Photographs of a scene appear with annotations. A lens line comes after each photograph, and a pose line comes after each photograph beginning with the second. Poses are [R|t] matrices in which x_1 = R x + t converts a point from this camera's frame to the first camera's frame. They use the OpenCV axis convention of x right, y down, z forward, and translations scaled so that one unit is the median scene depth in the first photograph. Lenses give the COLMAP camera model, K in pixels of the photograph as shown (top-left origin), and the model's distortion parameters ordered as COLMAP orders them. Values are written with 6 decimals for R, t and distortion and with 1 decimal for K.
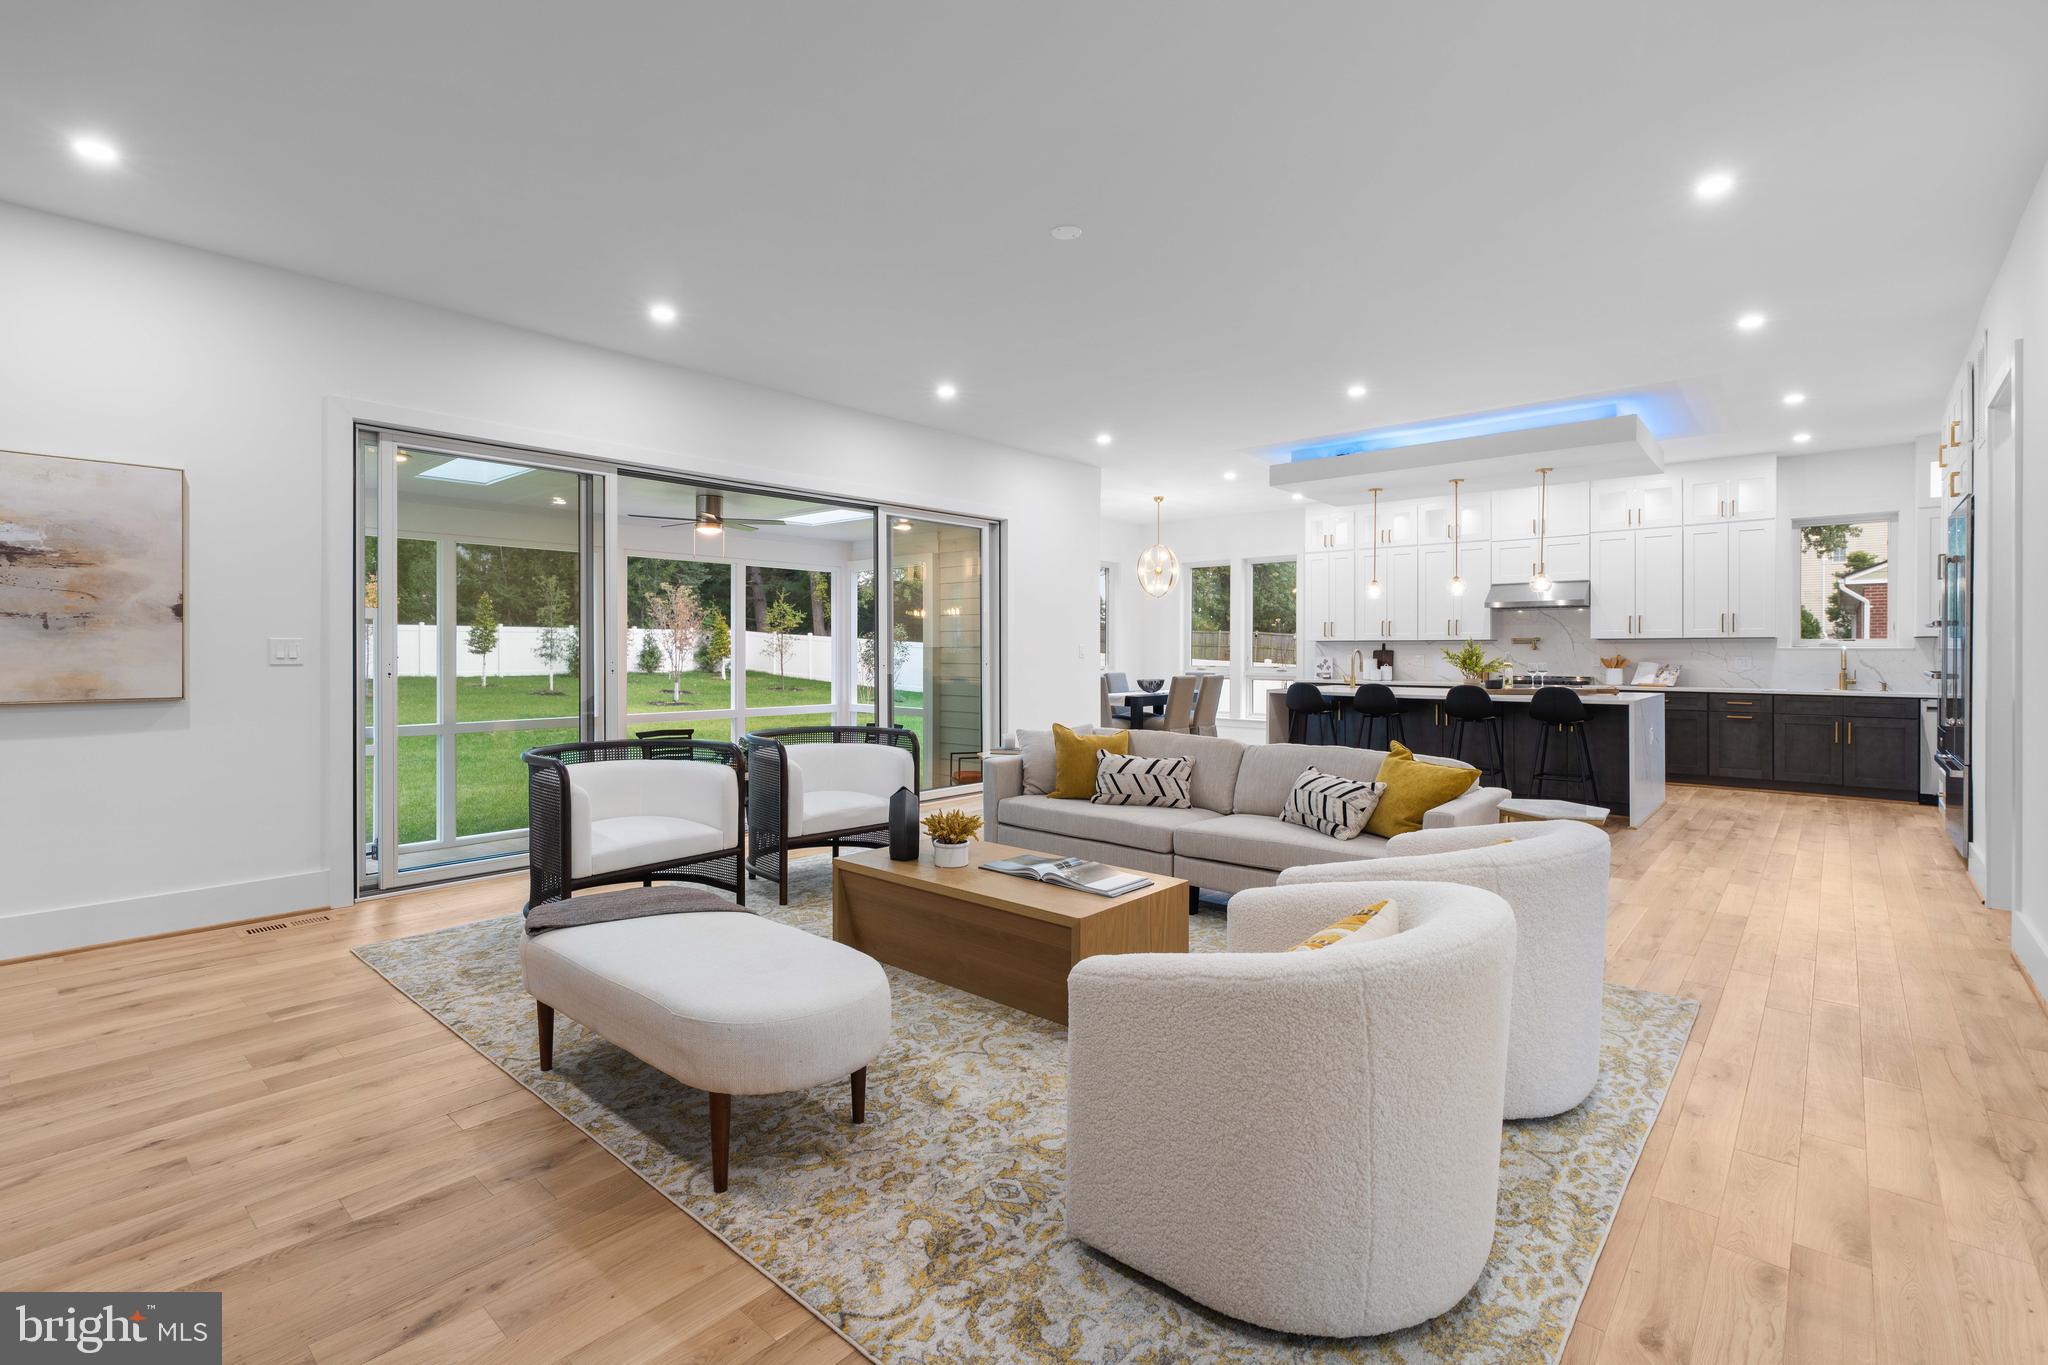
lens RADIAL K [[926.7, 0, 1019.9], [0, 926.7, 653.1], [0, 0, 1]] dist [-0.001233, 0.001603]
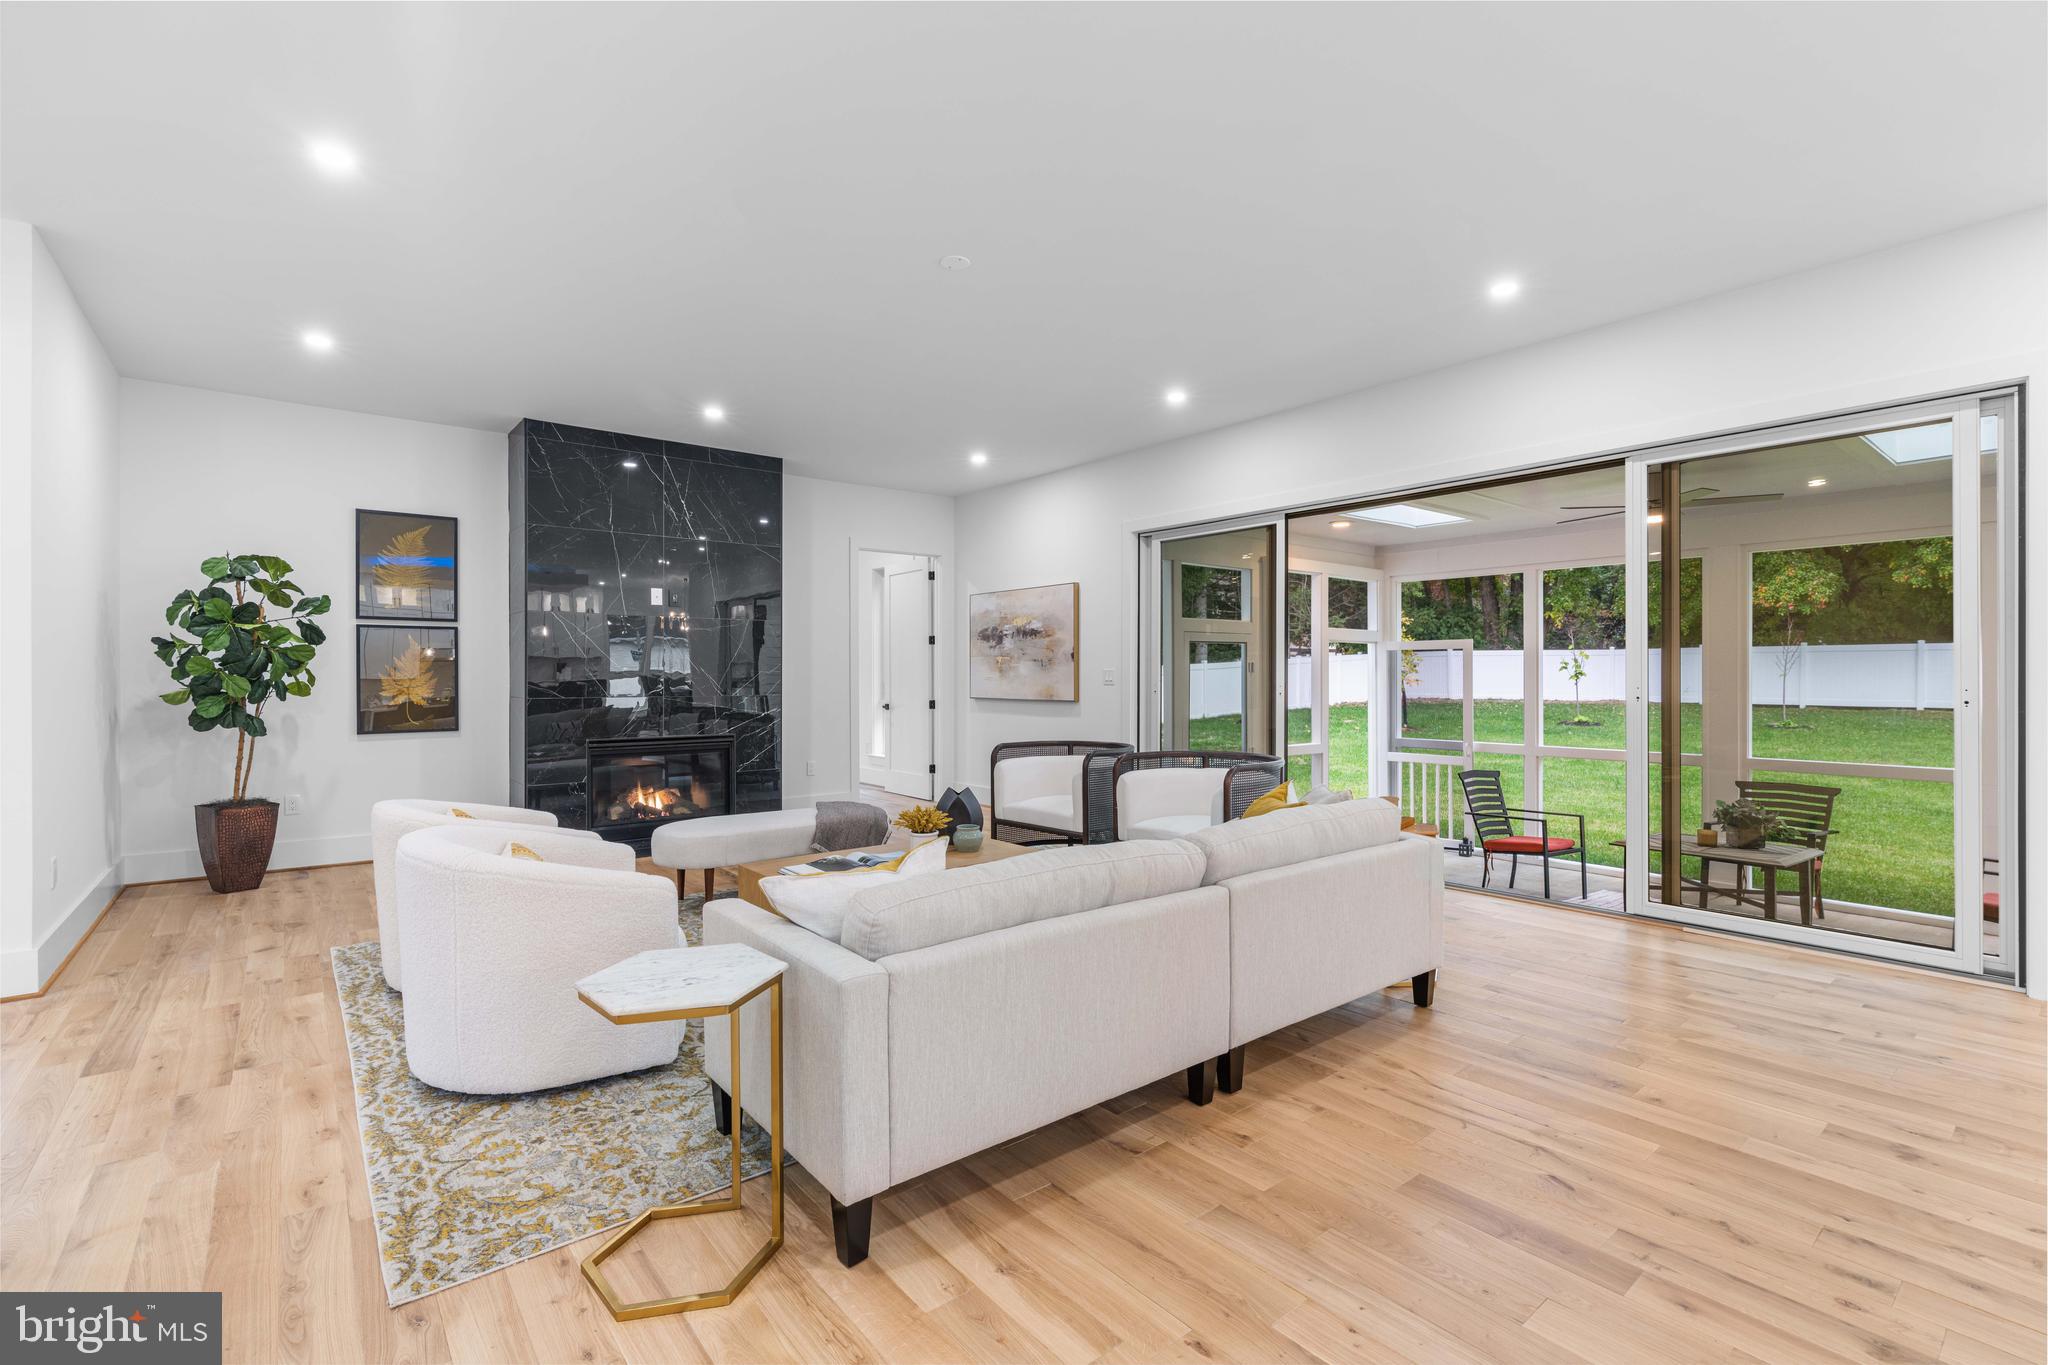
lens RADIAL K [[926.7, 0, 1024.0], [0, 926.7, 680.8], [0, 0, 1]] dist [-0.001233, 0.001603]
pose [[-0.173617, 0.003775, -0.984806, 1.126110], [-0.000688, 0.999992, 0.003954, -0.000646], [0.984813, 0.001364, -0.173613, 1.362923]]
